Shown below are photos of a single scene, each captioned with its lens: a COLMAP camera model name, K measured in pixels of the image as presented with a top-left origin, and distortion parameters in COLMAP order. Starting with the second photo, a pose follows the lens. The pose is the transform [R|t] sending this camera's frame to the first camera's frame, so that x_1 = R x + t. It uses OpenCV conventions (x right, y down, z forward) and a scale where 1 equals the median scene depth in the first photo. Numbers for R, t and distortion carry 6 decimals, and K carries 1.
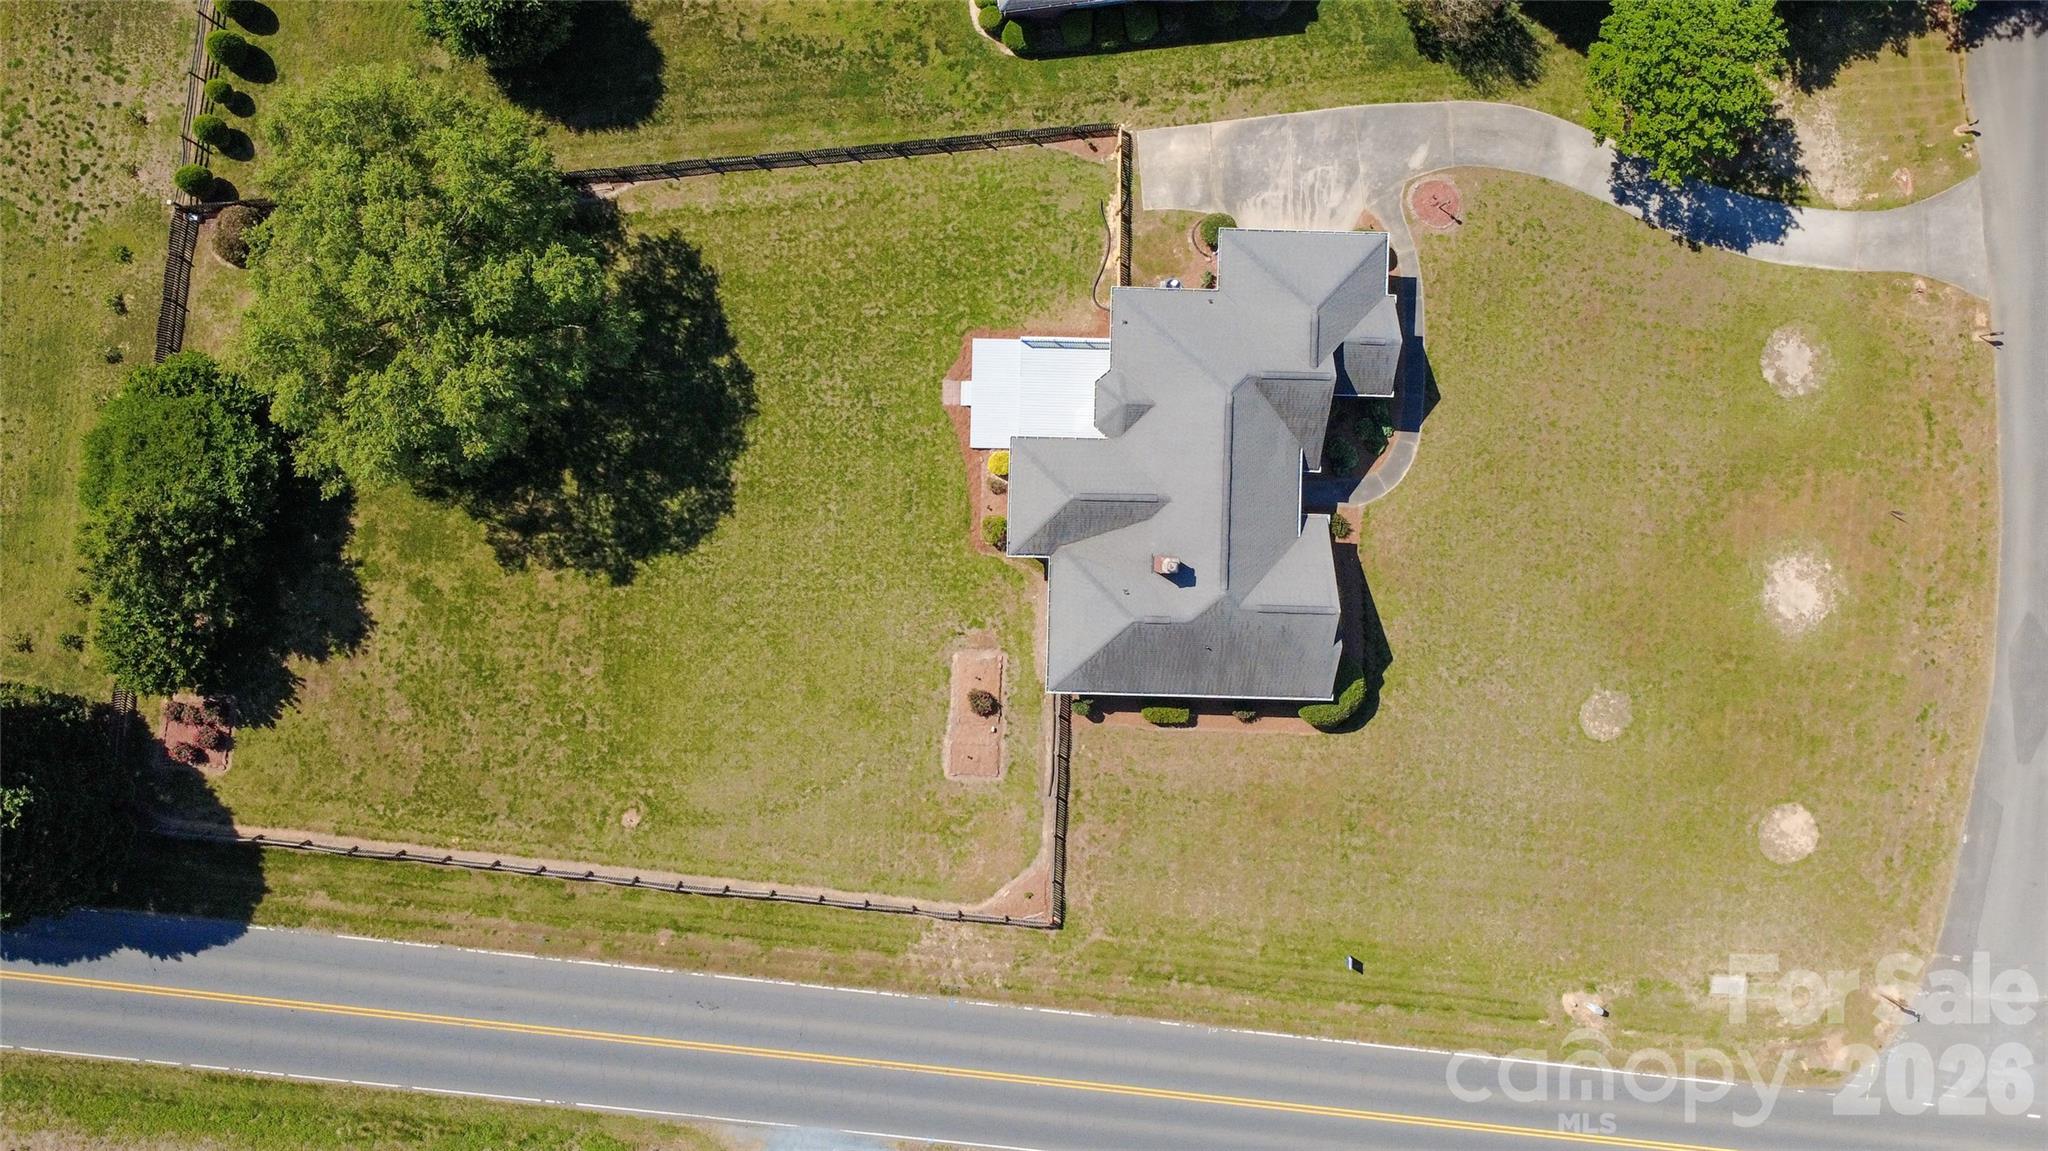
lens RADIAL K [[1511.6, 0, 989.8], [0, 1511.6, 594.7], [0, 0, 1]] dist [0.000881, -0.001169]
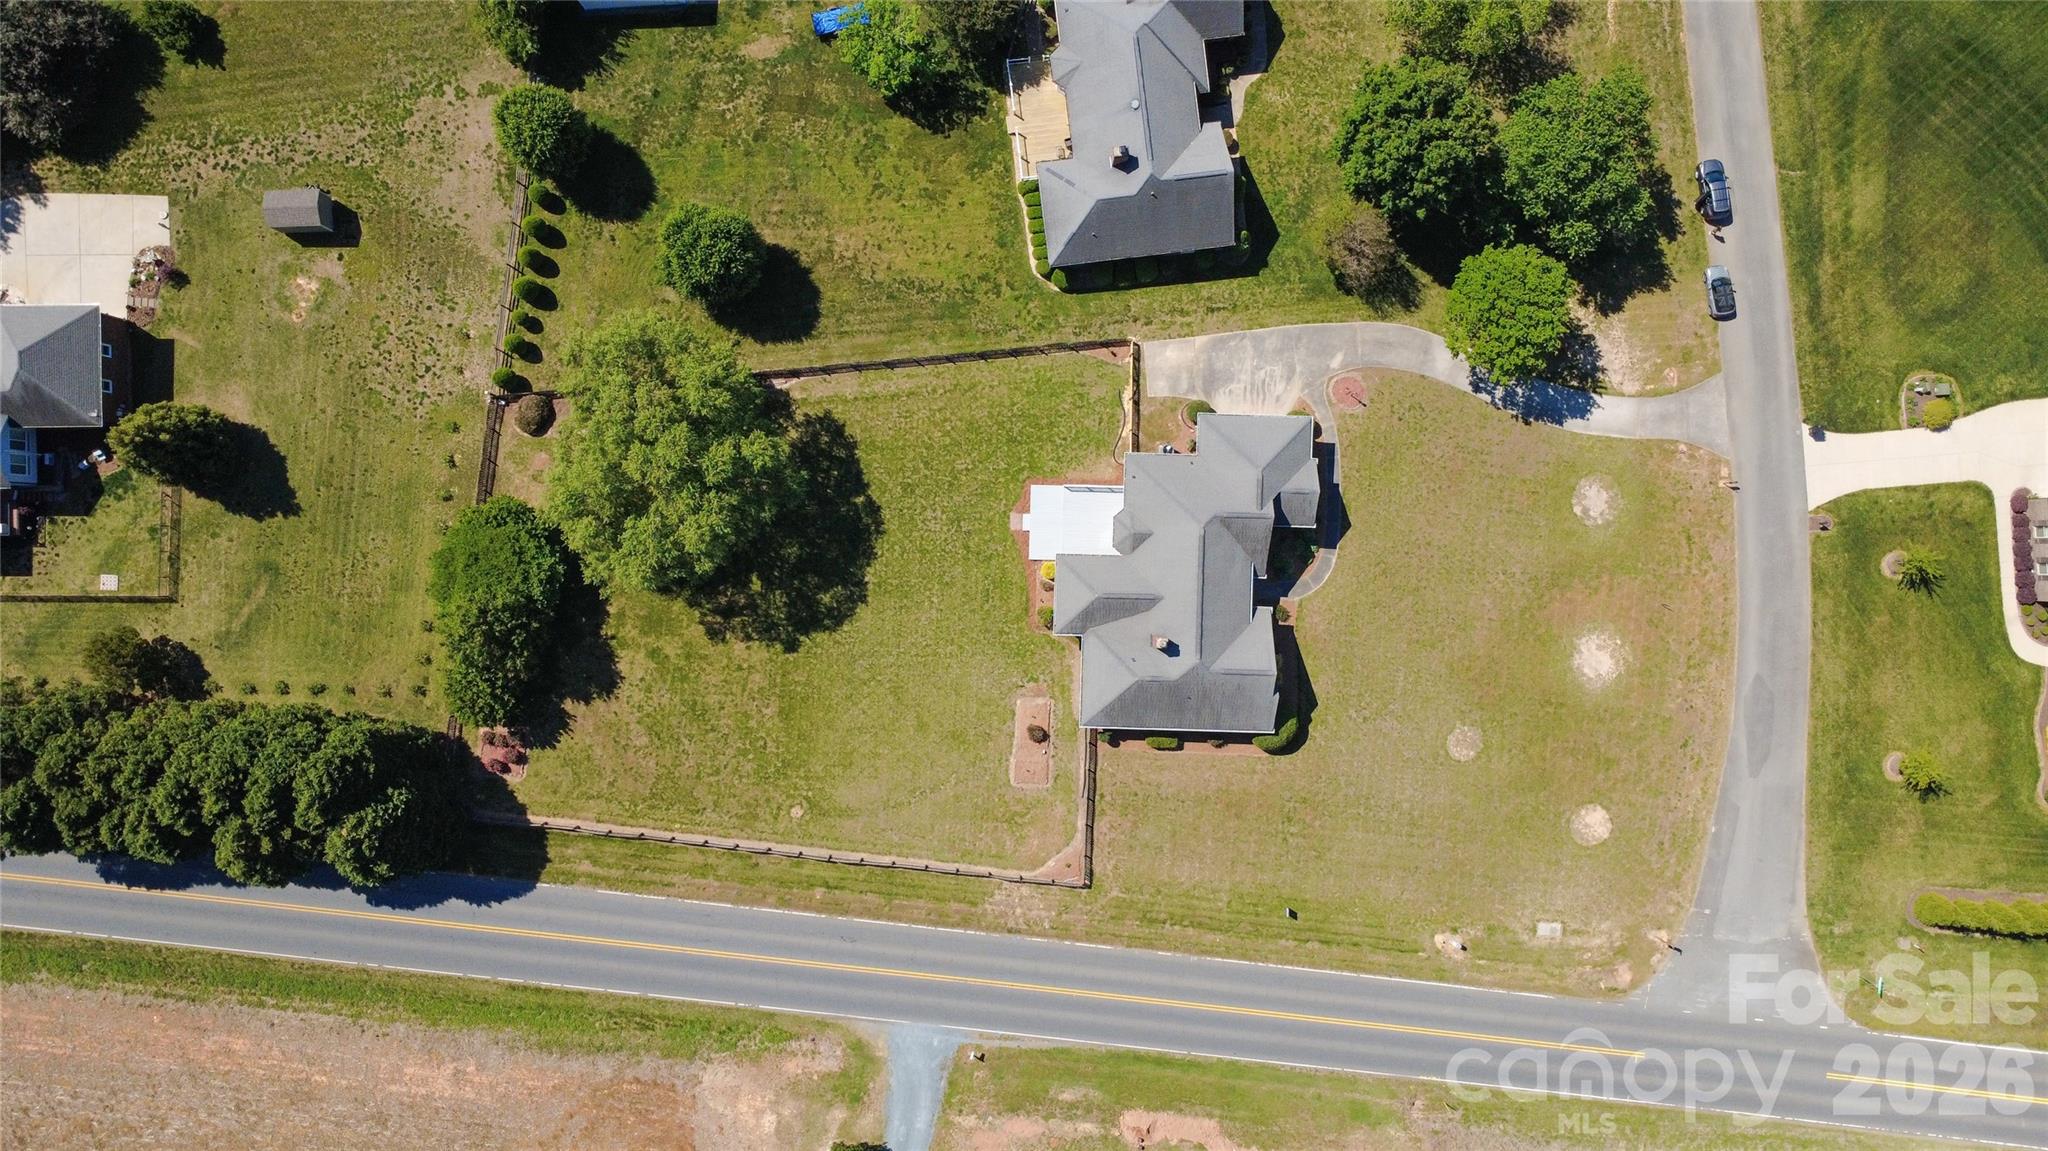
lens RADIAL K [[1511.6, 0, 1043.1], [0, 1511.6, 613.9], [0, 0, 1]] dist [0.000881, -0.001169]
pose [[0.999990, 0.002918, -0.003452, 0.005896], [-0.002913, 0.999995, 0.001480, -0.046703], [0.003456, -0.001470, 0.999993, -0.464227]]
